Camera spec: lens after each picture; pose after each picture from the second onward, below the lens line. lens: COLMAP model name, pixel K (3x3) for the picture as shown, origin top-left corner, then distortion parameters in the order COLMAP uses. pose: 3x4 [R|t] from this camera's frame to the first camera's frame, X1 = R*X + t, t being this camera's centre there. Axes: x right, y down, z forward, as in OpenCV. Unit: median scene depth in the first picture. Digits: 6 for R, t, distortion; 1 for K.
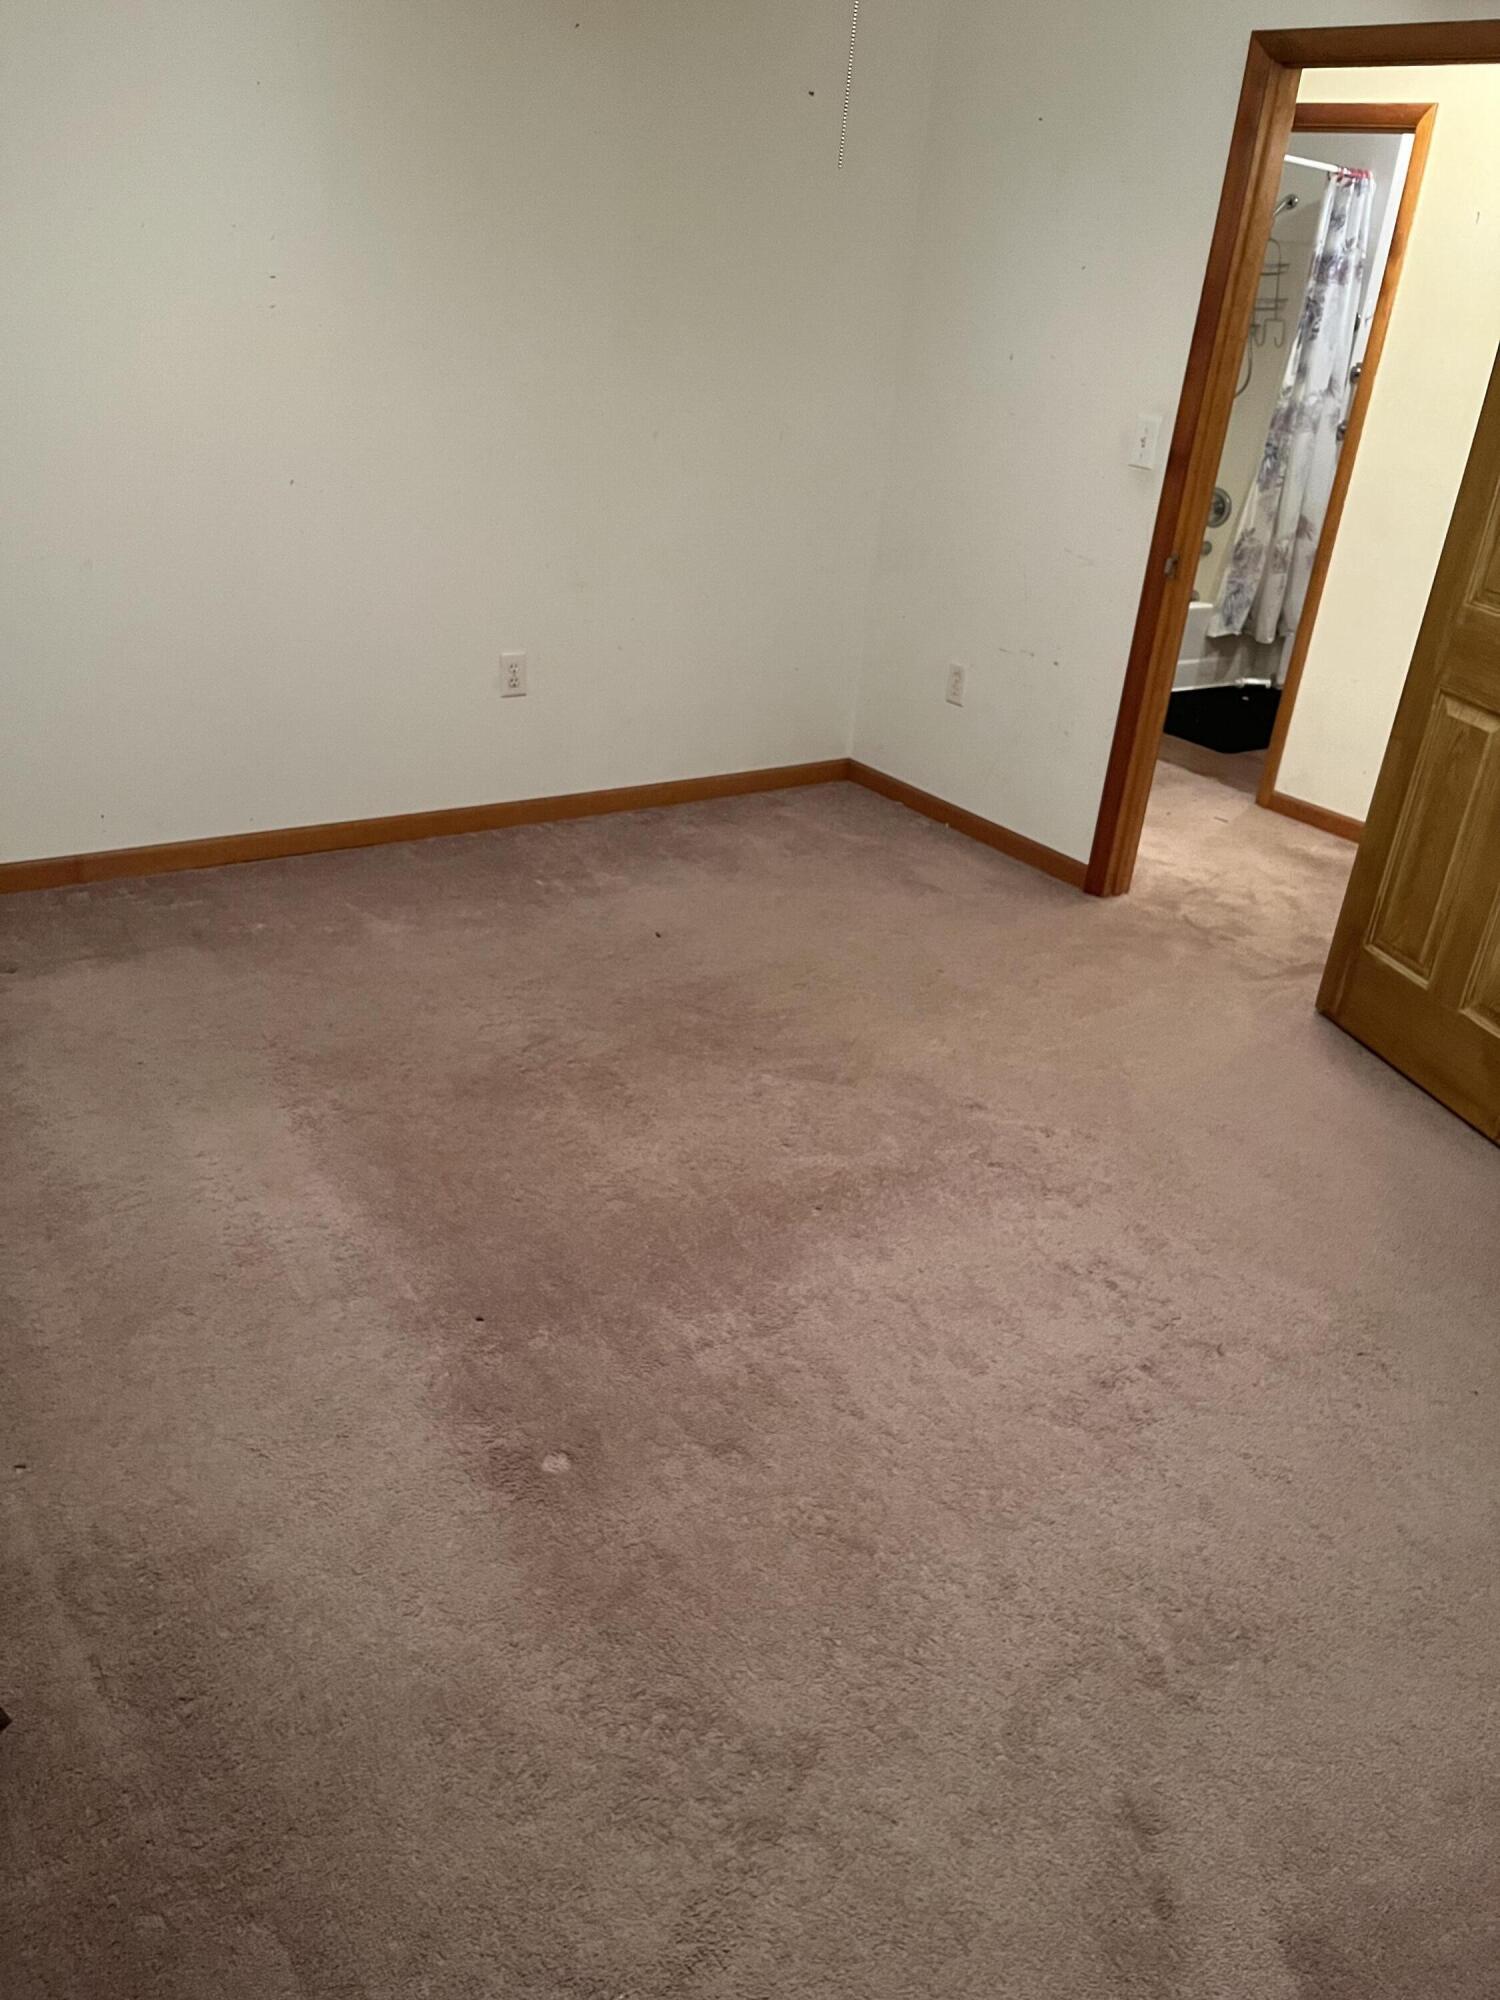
lens RADIAL K [[1520.9, 0, 739.3], [0, 1520.9, 983.8], [0, 0, 1]] dist [-0.007263, -0.012126]
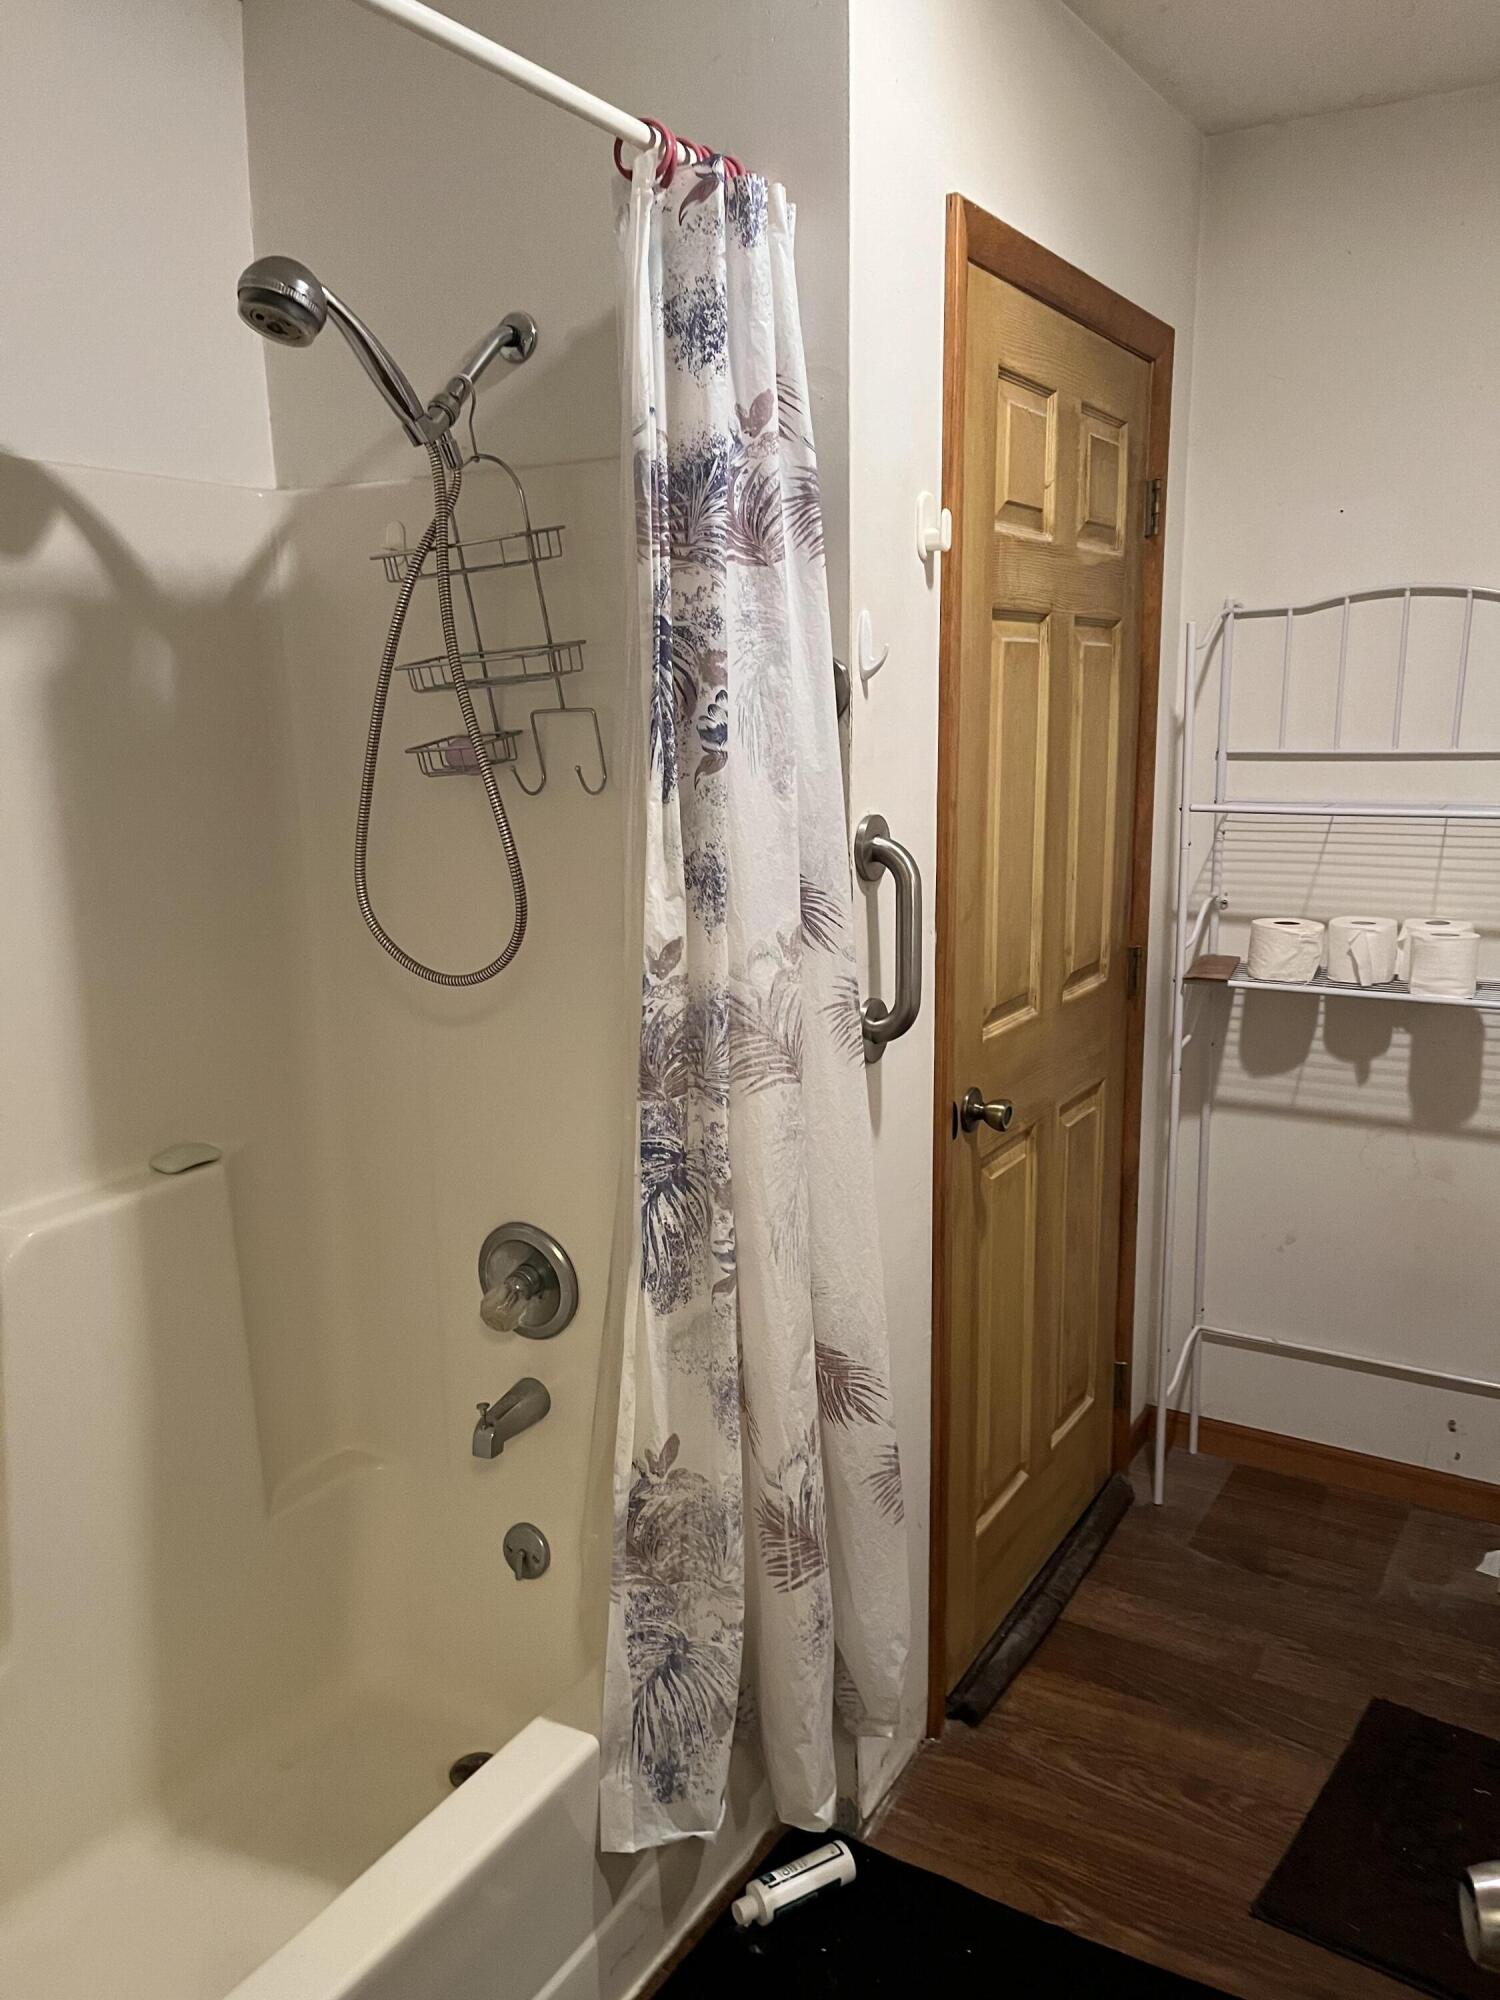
lens RADIAL K [[1520.9, 0, 747.7], [0, 1520.9, 1011.2], [0, 0, 1]] dist [-0.007263, -0.012126]
pose [[0.912386, -0.183551, 0.365870, 0.276182], [0.258993, 0.951024, -0.168748, -0.334319], [-0.316978, 0.248721, 0.915239, 0.757414]]
